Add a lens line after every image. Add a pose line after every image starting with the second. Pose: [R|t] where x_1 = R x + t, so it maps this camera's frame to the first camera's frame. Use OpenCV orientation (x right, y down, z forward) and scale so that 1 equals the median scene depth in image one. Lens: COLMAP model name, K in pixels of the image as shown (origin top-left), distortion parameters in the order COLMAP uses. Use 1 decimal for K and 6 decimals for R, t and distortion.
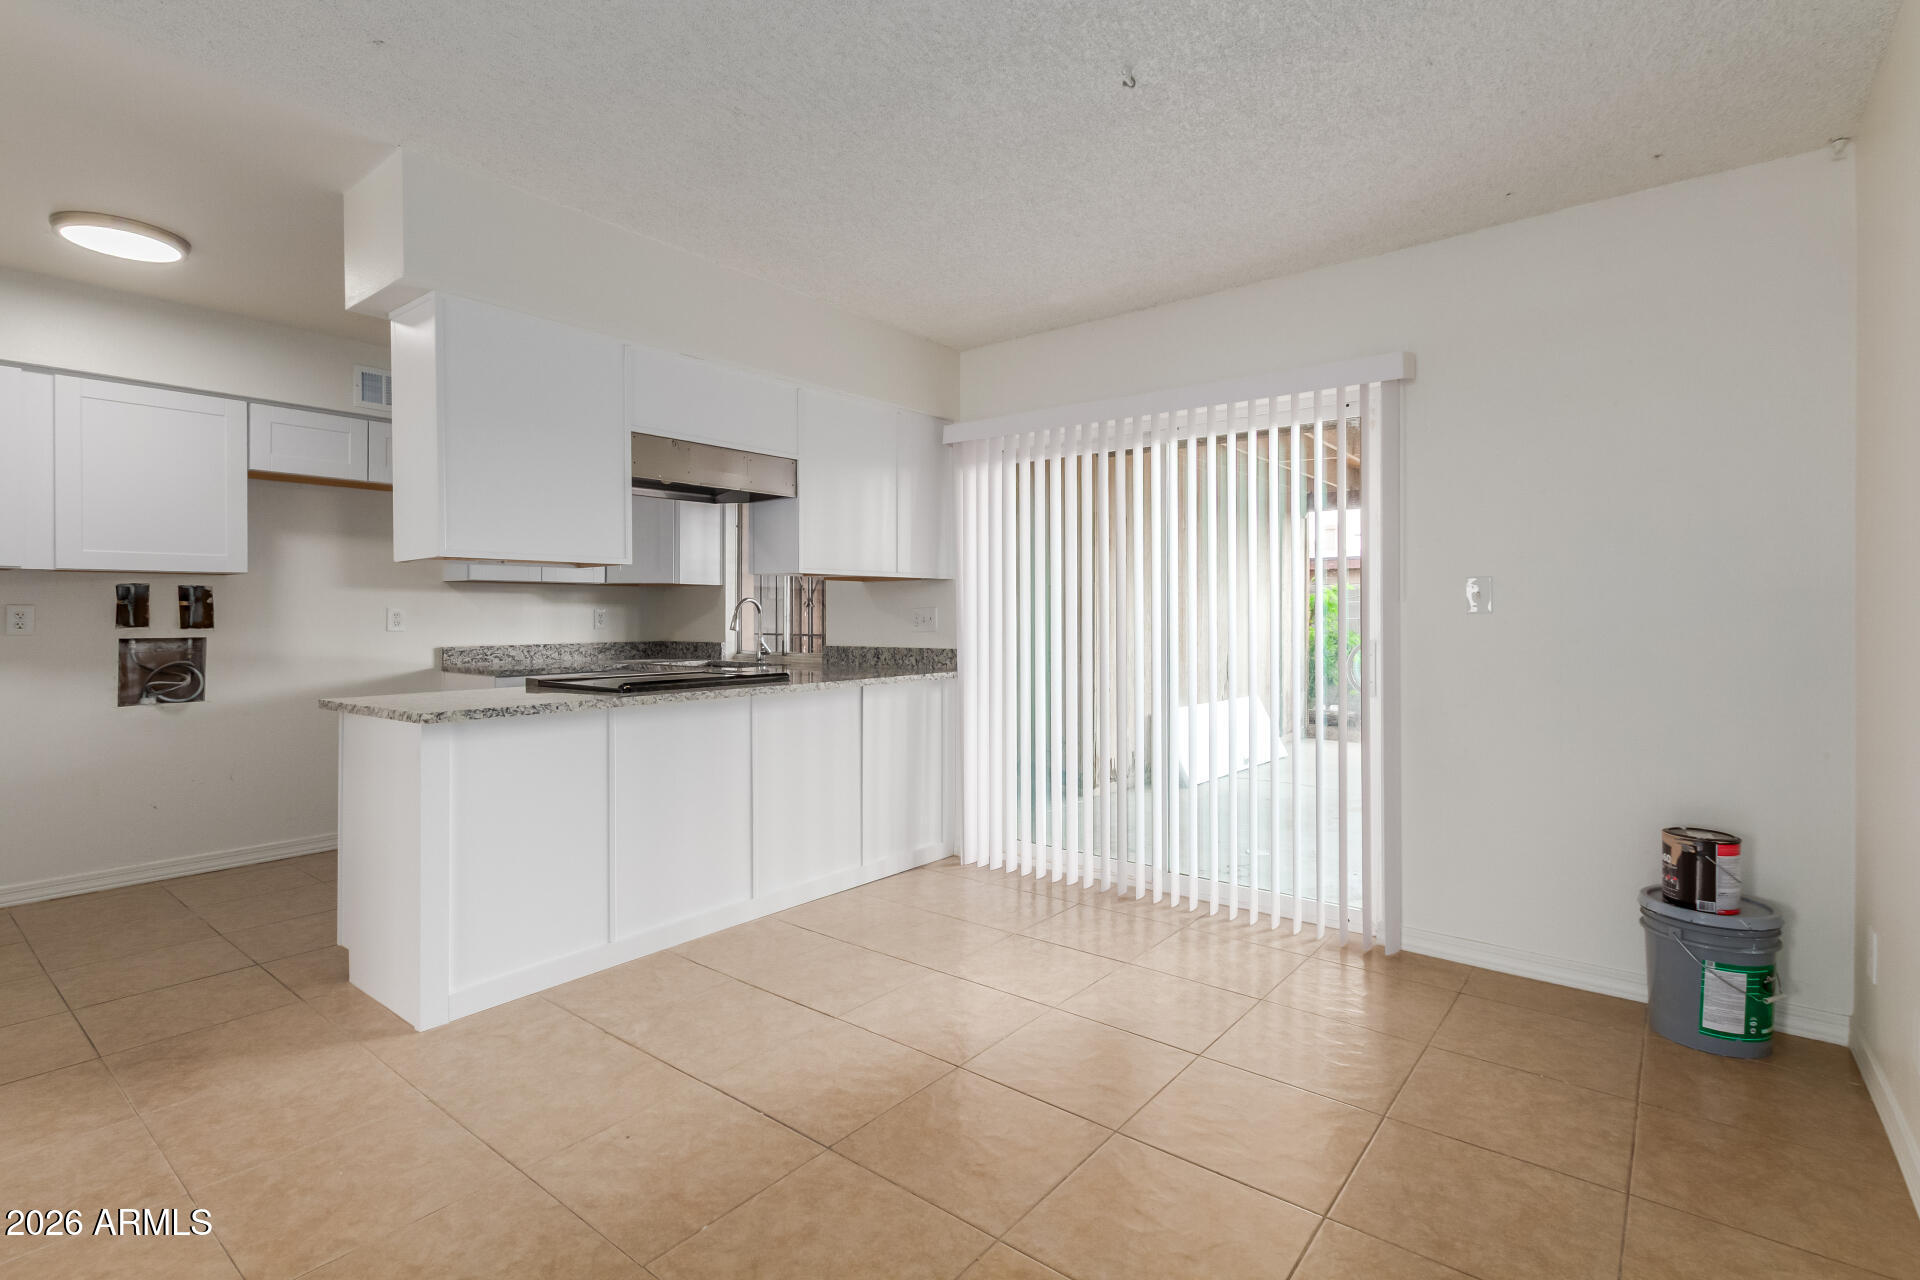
lens RADIAL K [[899.5, 0, 956.8], [0, 899.5, 629.4], [0, 0, 1]] dist [0.005175, -0.001331]
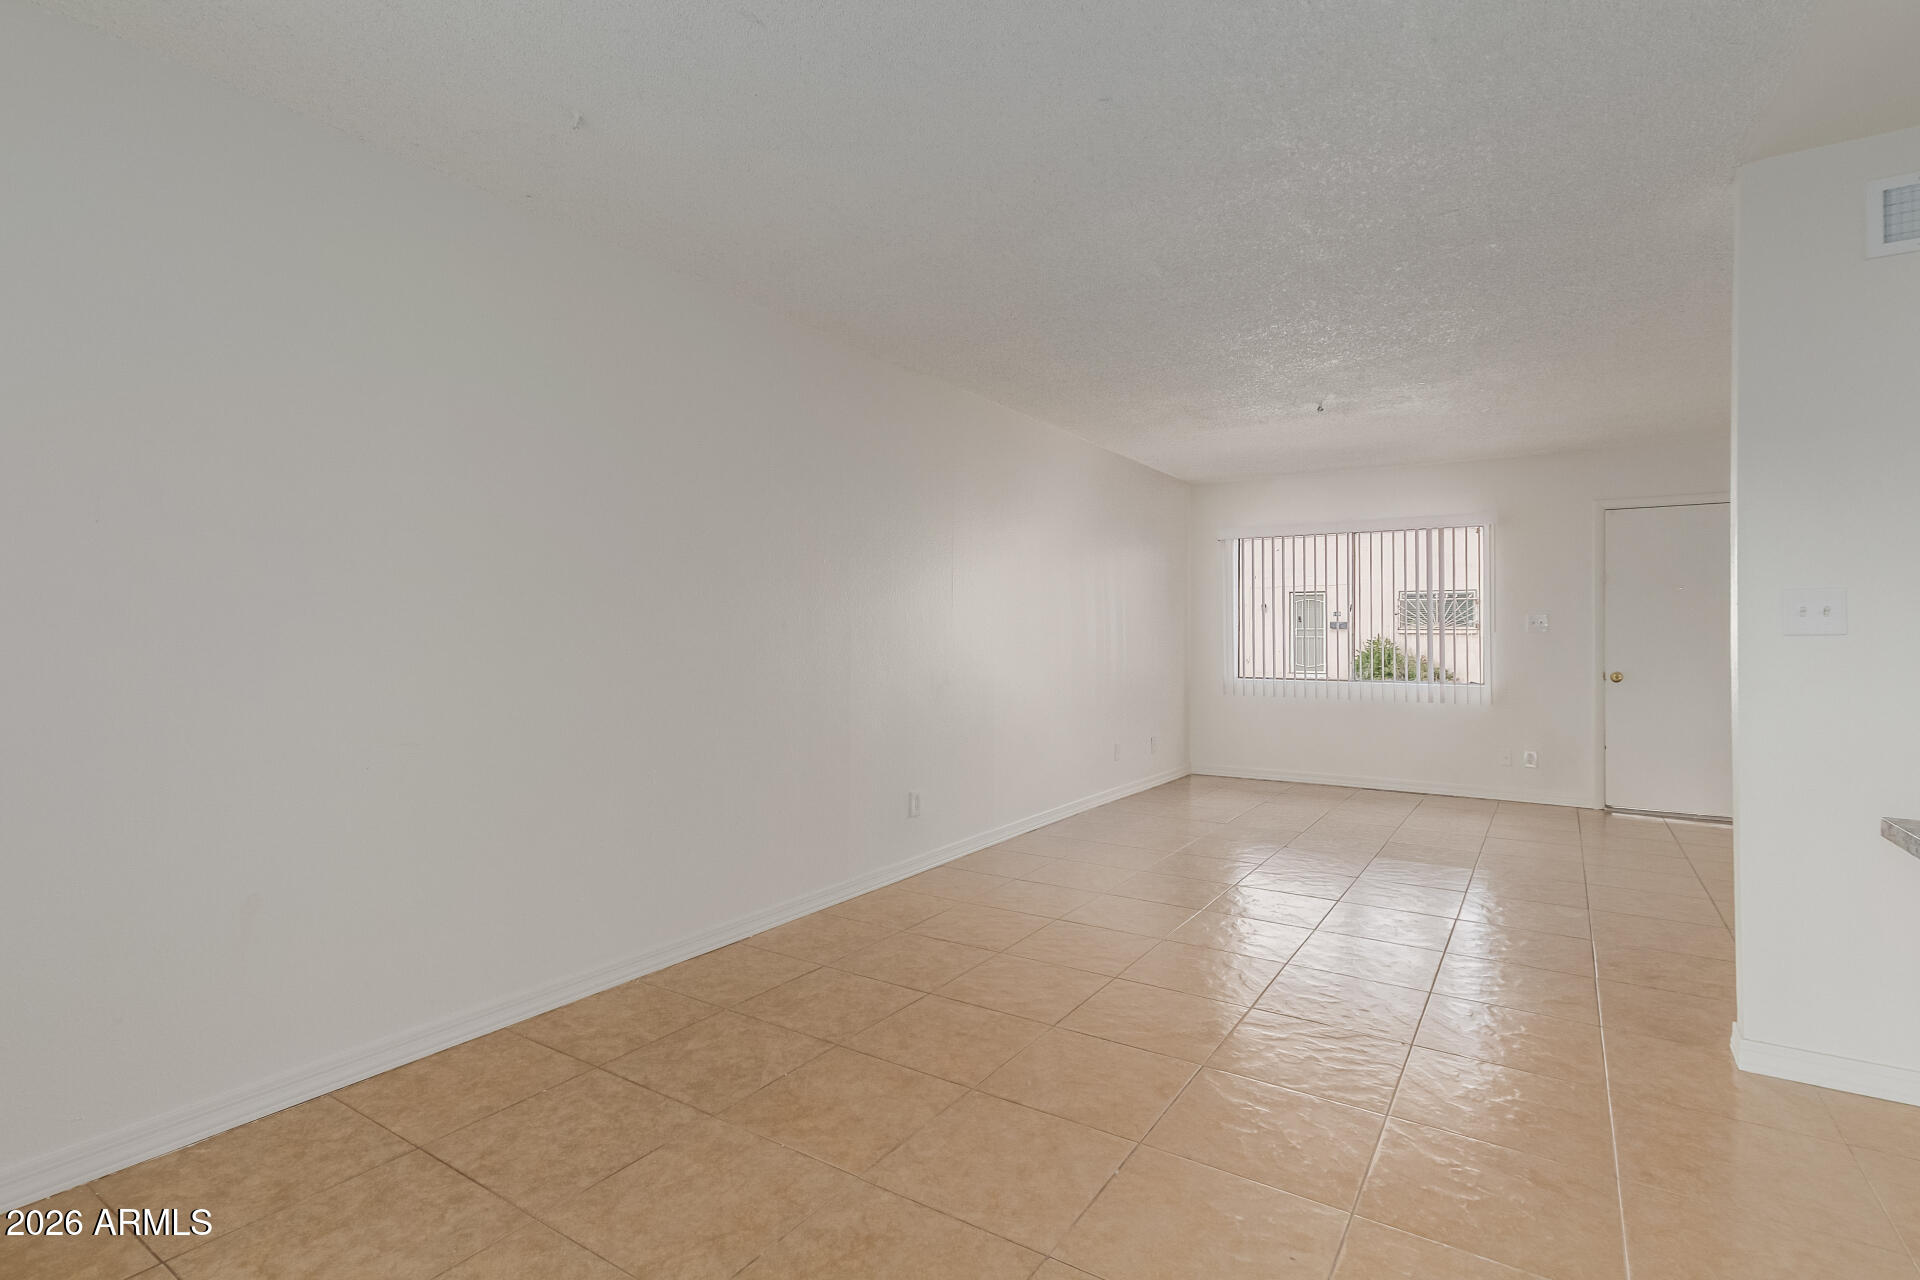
lens RADIAL K [[899.5, 0, 957.9], [0, 899.5, 637.7], [0, 0, 1]] dist [0.005175, -0.001331]
pose [[-0.995720, 0.001659, -0.092410, 0.022919], [0.001233, 0.999988, 0.004663, -0.013574], [0.092416, 0.004529, -0.995710, 1.967813]]
